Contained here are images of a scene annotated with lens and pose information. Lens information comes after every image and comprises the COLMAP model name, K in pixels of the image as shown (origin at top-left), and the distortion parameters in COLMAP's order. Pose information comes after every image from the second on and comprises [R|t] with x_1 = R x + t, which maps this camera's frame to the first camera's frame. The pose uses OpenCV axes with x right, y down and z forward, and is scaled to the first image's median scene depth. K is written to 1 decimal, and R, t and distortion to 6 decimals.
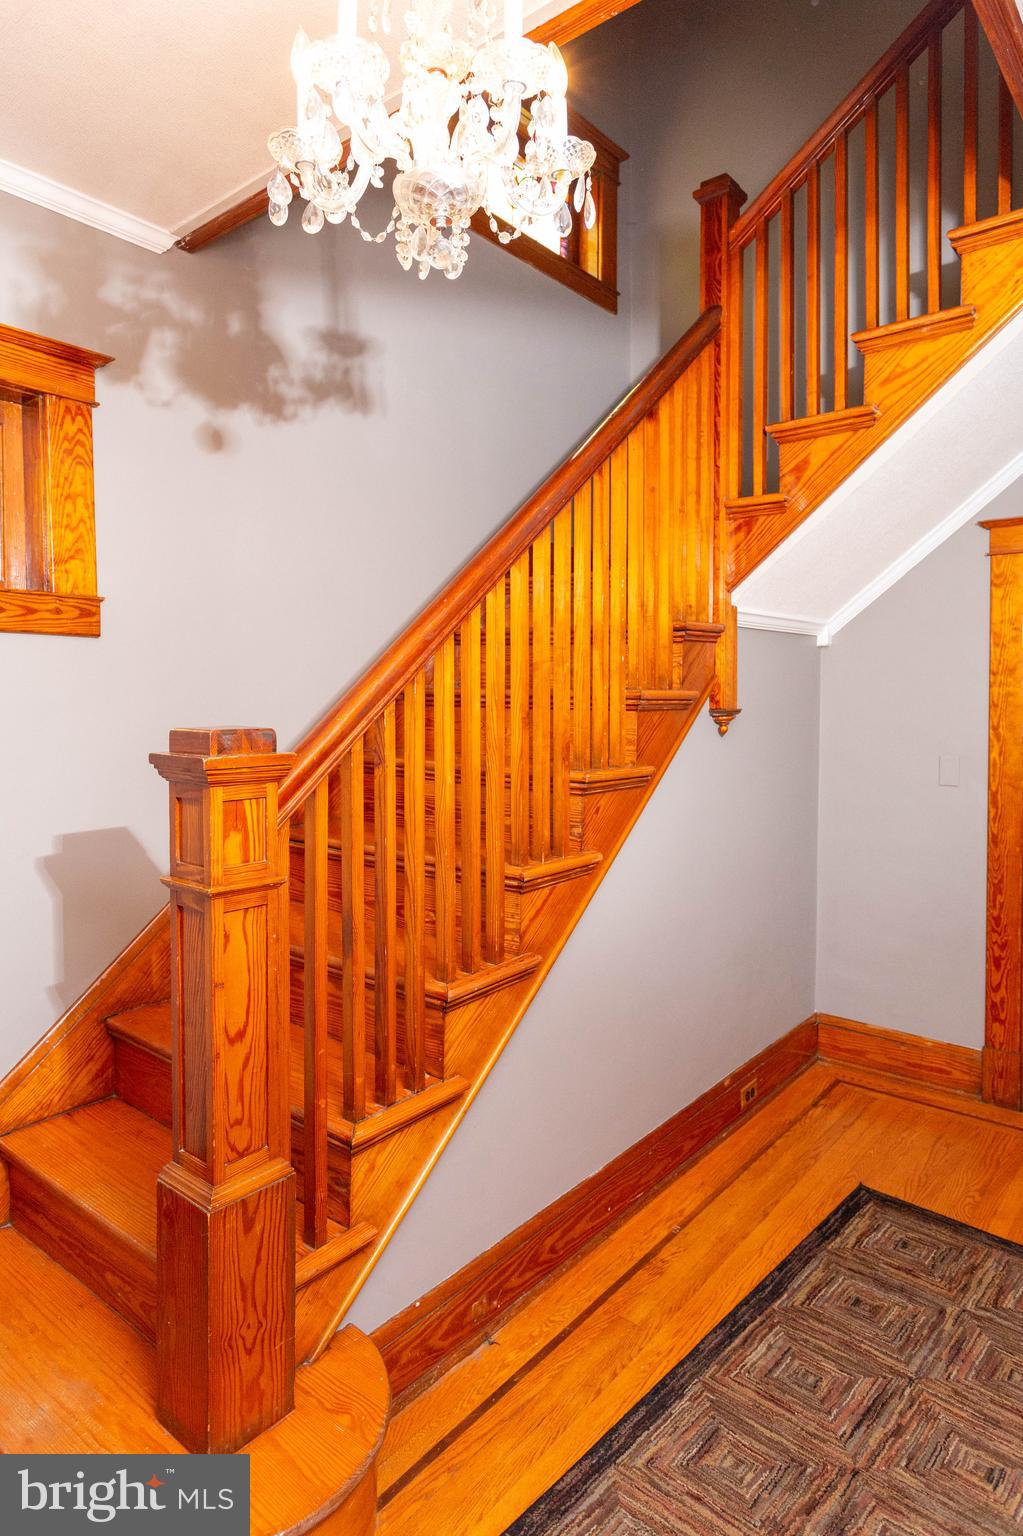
lens RADIAL K [[933.8, 0, 514.7], [0, 933.8, 763.5], [0, 0, 1]] dist [0.000067, -0.000747]
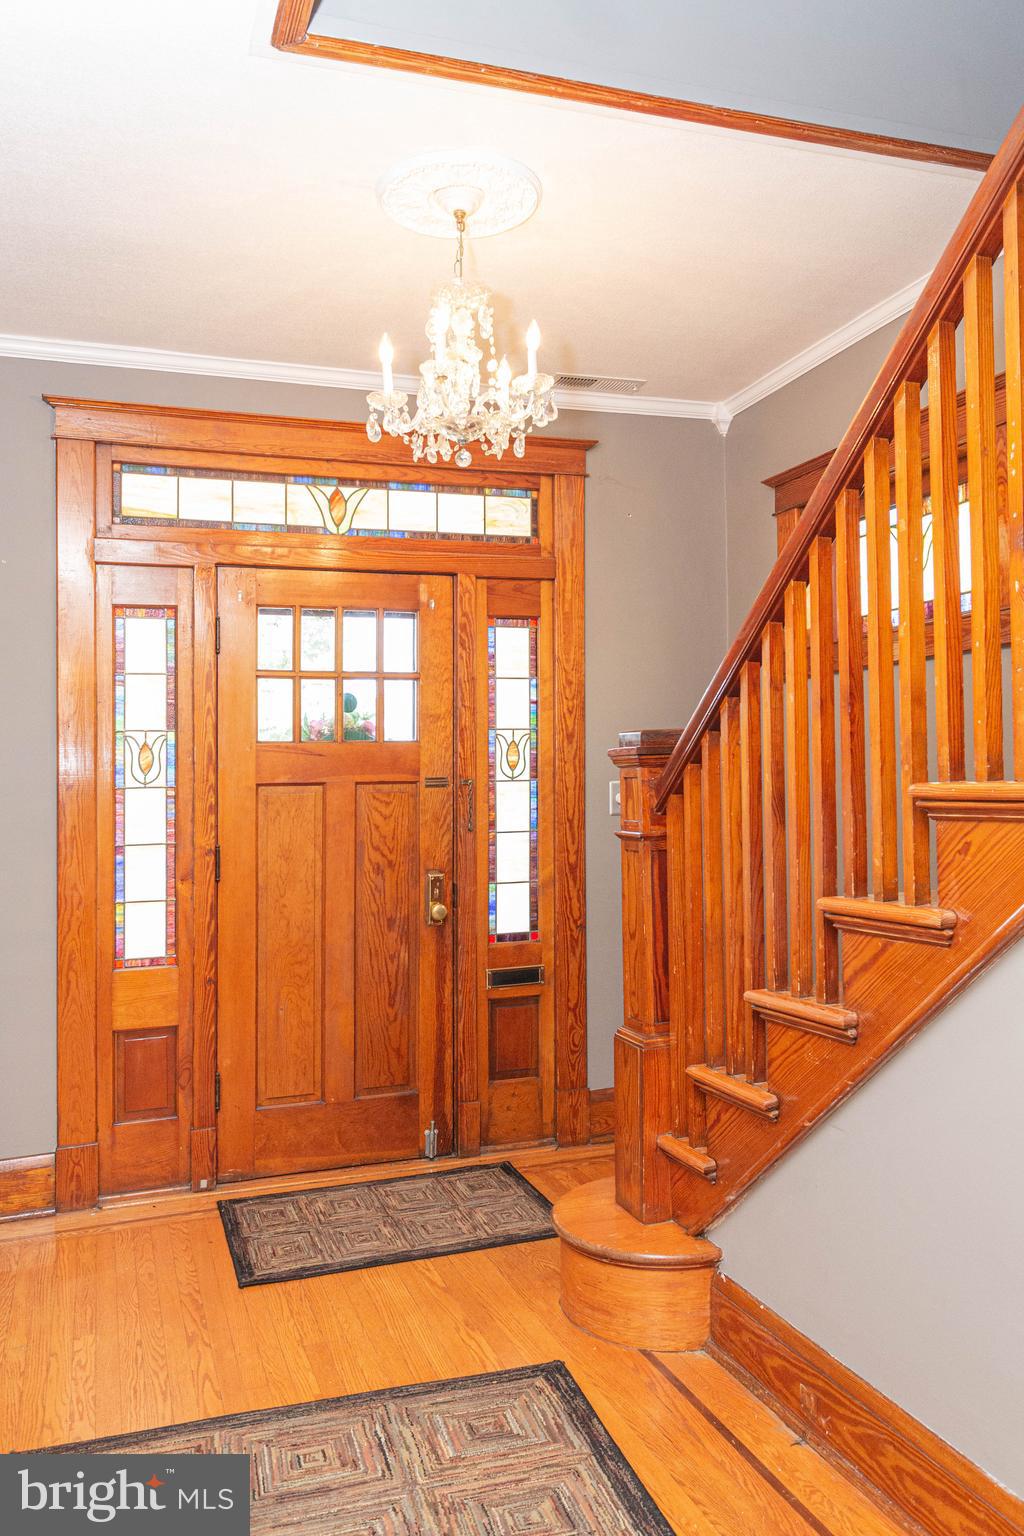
lens RADIAL K [[1203.7, 0, 515.7], [0, 1203.7, 803.2], [0, 0, 1]] dist [-0.037580, 0.080073]
pose [[-0.534503, 0.029849, -0.844639, 0.204695], [-0.031689, 0.997966, 0.055321, -0.003515], [0.844572, 0.056335, -0.532470, 0.264290]]
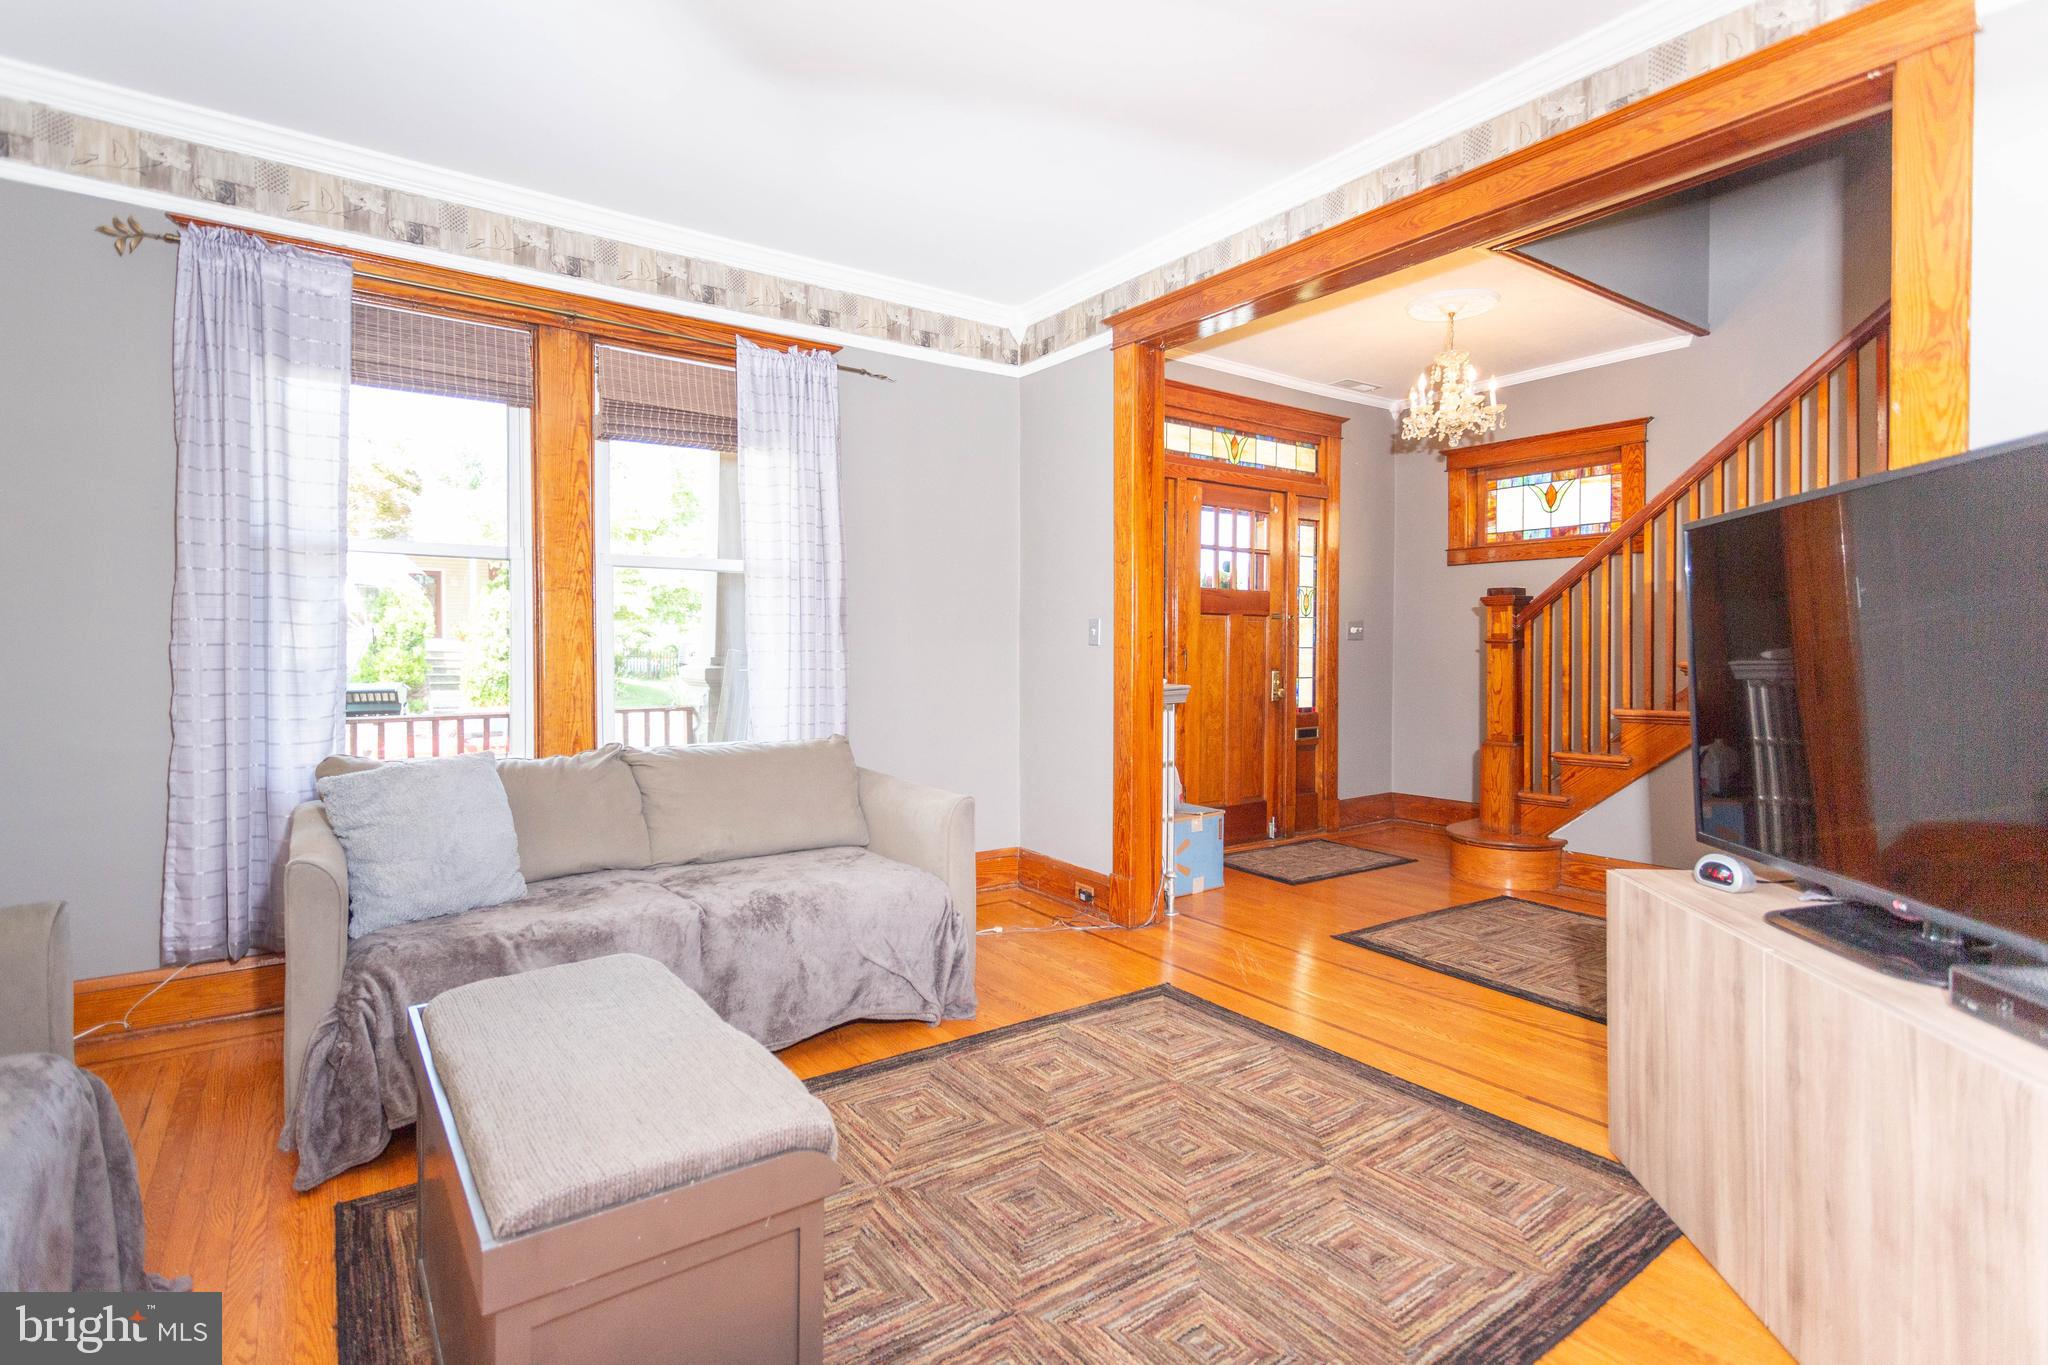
lens RADIAL K [[1028.9, 0, 1024.0], [0, 1028.9, 682.5], [0, 0, 1]] dist [-0.002025, 0.000291]
pose [[-0.260854, 0.035718, -0.964717, 0.457389], [-0.063753, 0.996496, 0.054133, 0.025503], [0.963271, 0.075625, -0.257663, 0.055384]]
